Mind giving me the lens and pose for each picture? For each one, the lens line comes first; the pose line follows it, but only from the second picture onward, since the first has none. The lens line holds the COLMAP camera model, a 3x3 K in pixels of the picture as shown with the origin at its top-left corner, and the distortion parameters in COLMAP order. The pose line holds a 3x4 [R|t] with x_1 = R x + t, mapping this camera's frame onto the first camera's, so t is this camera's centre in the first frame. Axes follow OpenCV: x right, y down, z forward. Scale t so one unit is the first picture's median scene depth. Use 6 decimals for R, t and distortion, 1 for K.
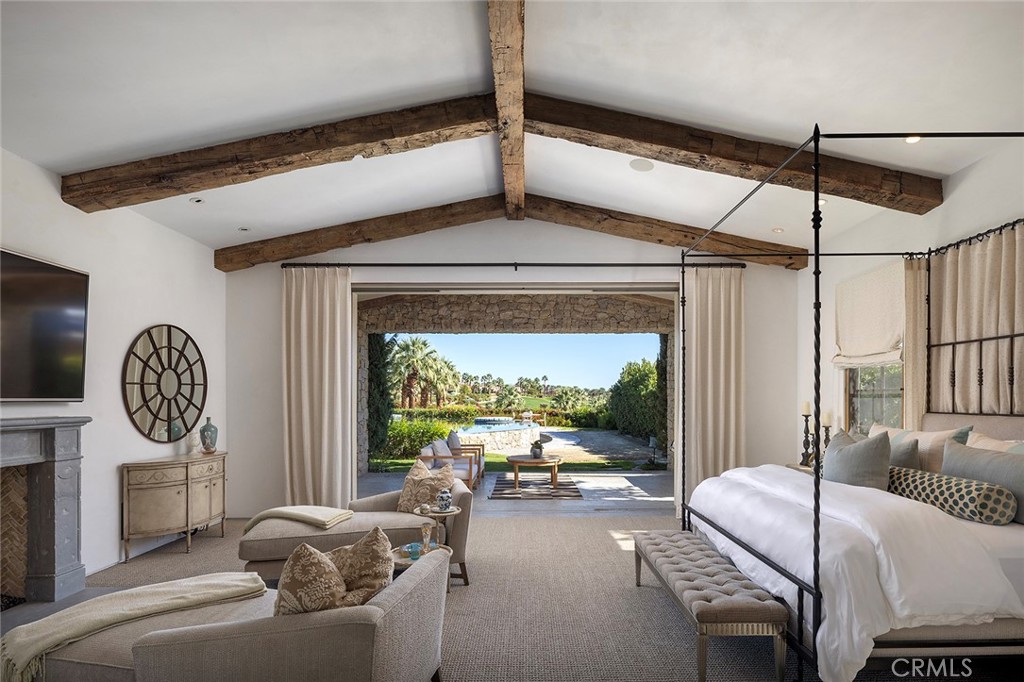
lens RADIAL K [[493.2, 0, 548.8], [0, 493.2, 403.2], [0, 0, 1]] dist [0.002637, 0.000173]
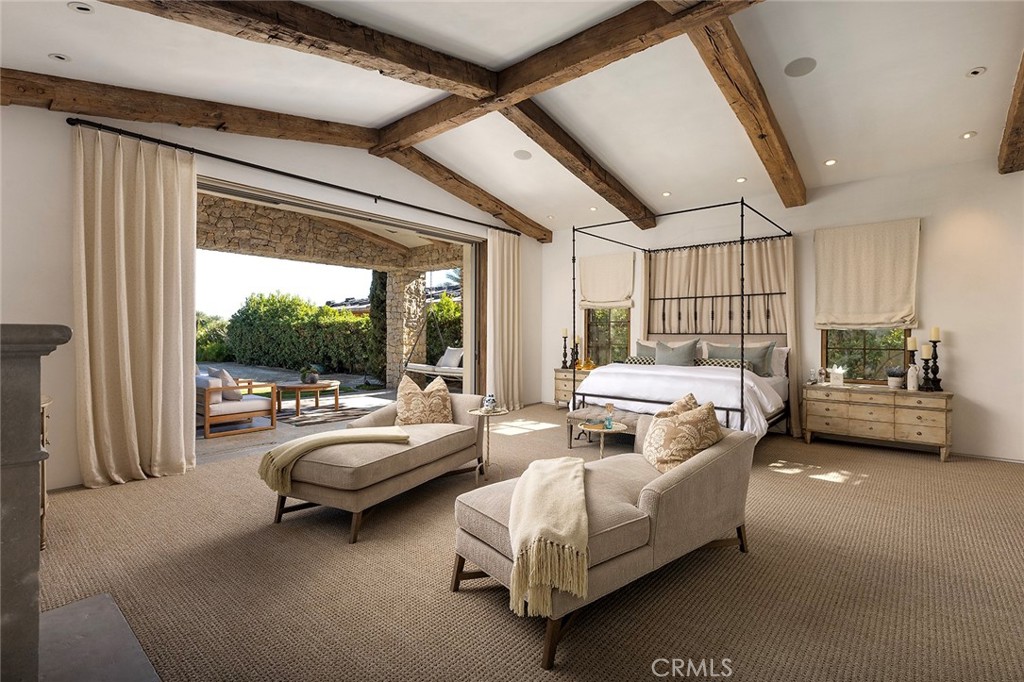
lens RADIAL K [[426.3, 0, 524.3], [0, 426.3, 336.8], [0, 0, 1]] dist [0.001122, 0.000124]
pose [[0.697936, 0.000746, 0.716160, -0.289888], [-0.002639, 0.999995, 0.001531, 0.011235], [-0.716156, -0.002958, 0.697934, 0.070952]]
